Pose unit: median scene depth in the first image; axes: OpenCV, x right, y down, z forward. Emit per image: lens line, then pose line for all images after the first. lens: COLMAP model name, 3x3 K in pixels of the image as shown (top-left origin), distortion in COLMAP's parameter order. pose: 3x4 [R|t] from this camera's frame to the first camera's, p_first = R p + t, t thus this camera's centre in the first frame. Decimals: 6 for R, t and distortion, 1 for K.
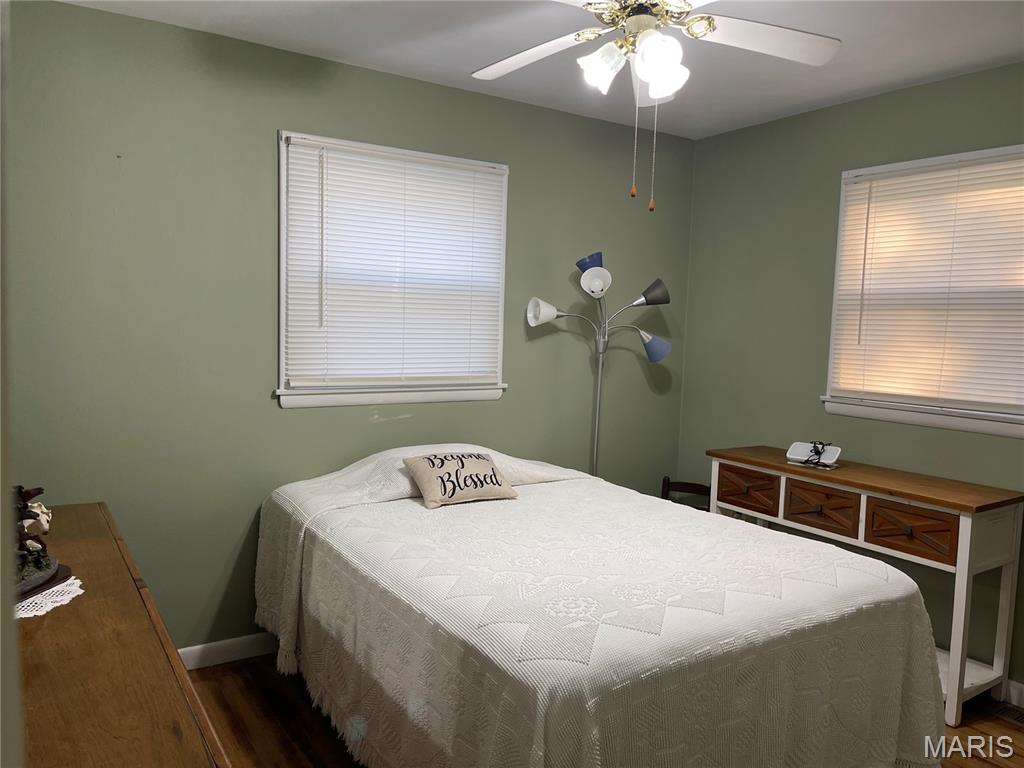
lens RADIAL K [[775.2, 0, 512.1], [0, 775.2, 383.5], [0, 0, 1]] dist [0.007307, -0.001840]
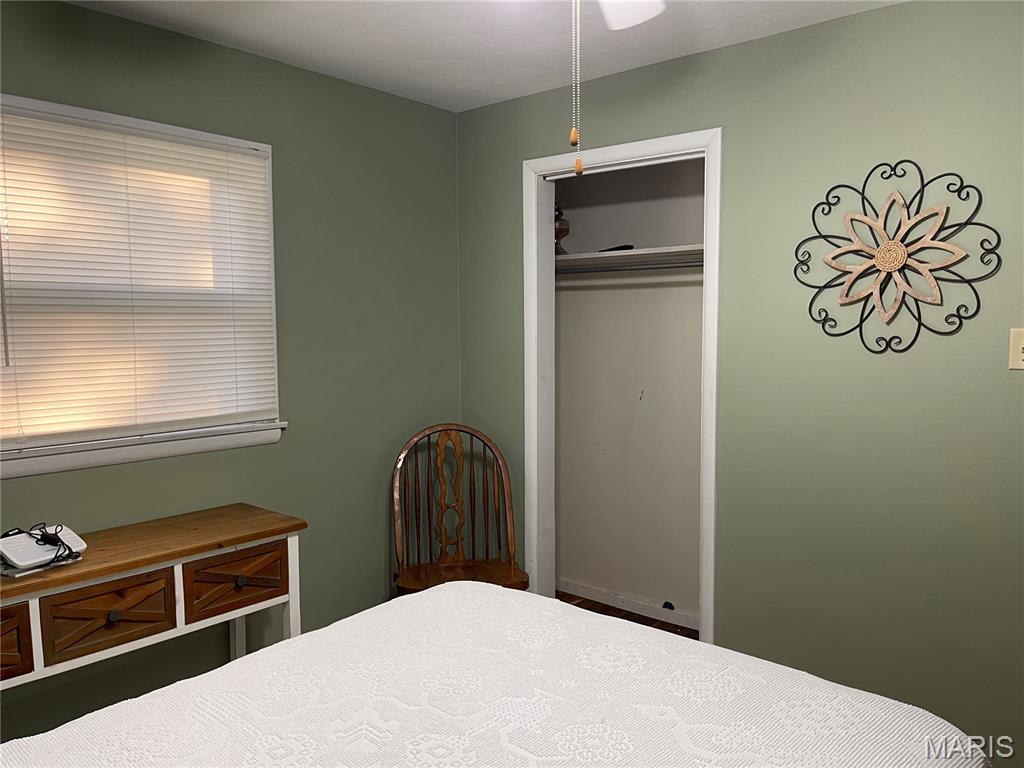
lens RADIAL K [[775.2, 0, 512.8], [0, 775.2, 388.2], [0, 0, 1]] dist [0.007307, -0.001840]
pose [[-0.279807, -0.100726, 0.954758, -0.311670], [0.081661, 0.988380, 0.128206, -0.088185], [-0.956577, 0.113839, -0.268330, 0.839470]]
